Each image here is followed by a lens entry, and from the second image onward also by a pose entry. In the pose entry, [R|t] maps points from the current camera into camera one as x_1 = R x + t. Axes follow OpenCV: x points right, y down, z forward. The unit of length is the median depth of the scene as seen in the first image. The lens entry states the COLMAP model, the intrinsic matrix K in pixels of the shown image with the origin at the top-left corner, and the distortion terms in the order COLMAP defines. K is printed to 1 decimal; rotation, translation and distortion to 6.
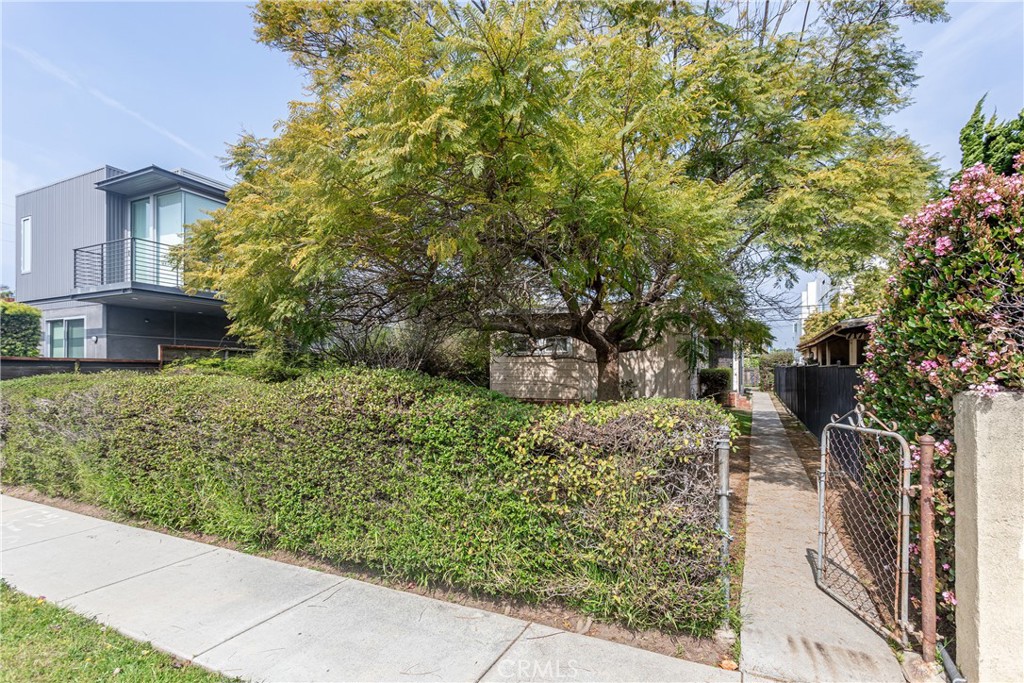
lens RADIAL K [[509.9, 0, 520.5], [0, 509.9, 390.0], [0, 0, 1]] dist [-0.003185, -0.001138]
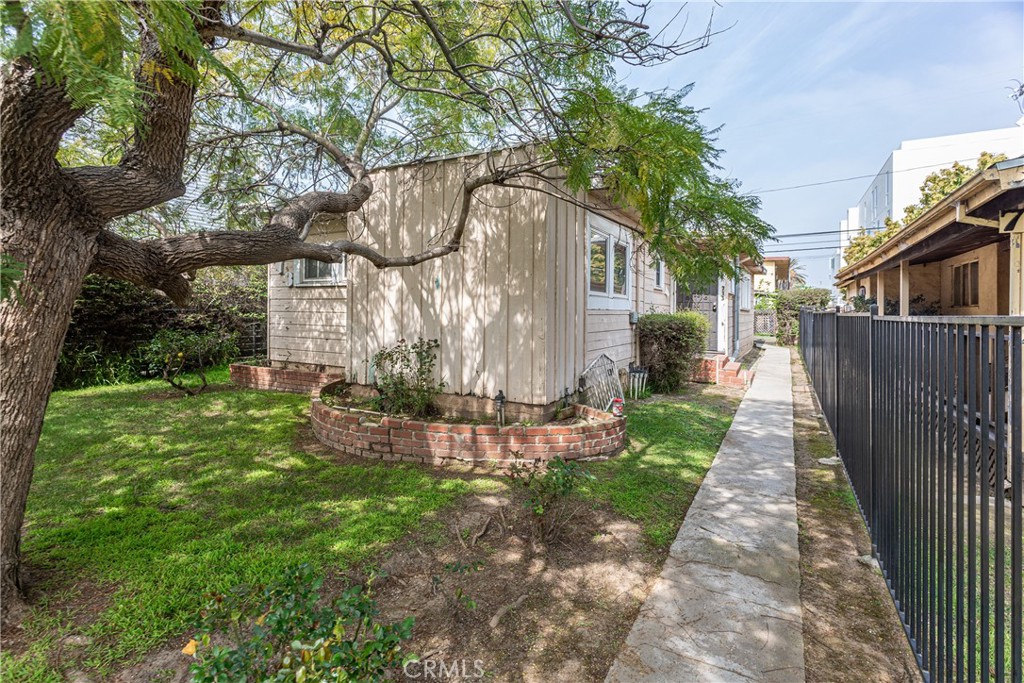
lens RADIAL K [[509.9, 0, 504.5], [0, 509.9, 325.1], [0, 0, 1]] dist [-0.003185, -0.001138]
pose [[0.996998, 0.015518, -0.075861, 0.260313], [-0.015901, 0.999864, -0.004444, -0.025999], [0.075782, 0.005637, 0.997109, 0.483391]]
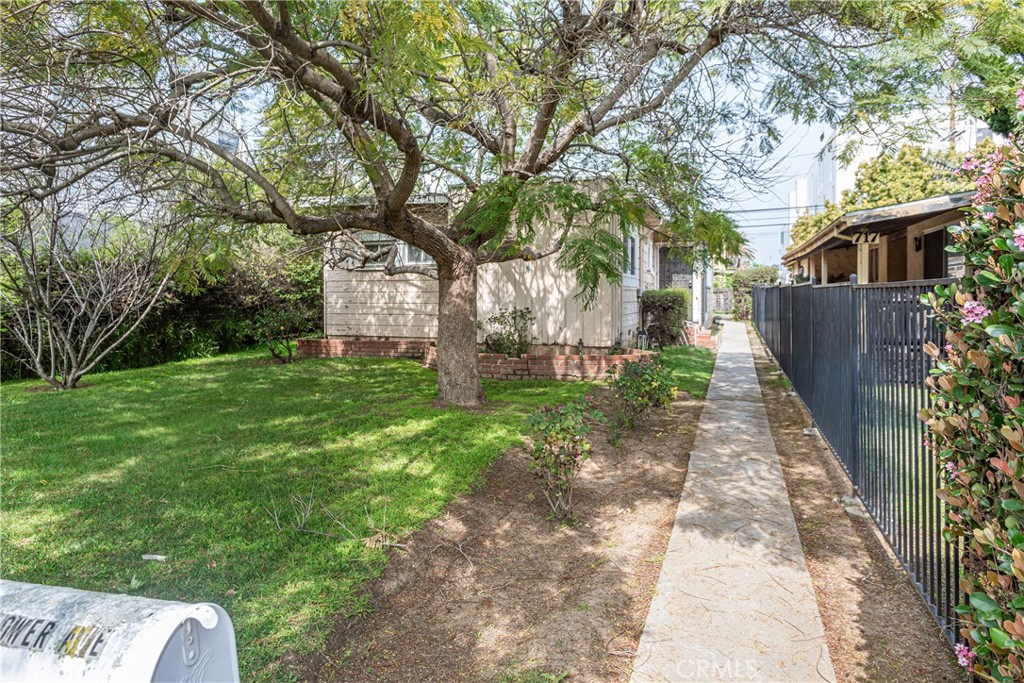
lens RADIAL K [[647.5, 0, 508.4], [0, 647.5, 338.9], [0, 0, 1]] dist [-0.030112, 0.001620]
pose [[0.995580, -0.005768, 0.093743, 0.101946], [0.002494, 0.999384, 0.035006, -0.007392], [-0.093887, -0.034617, 0.994981, 0.179519]]
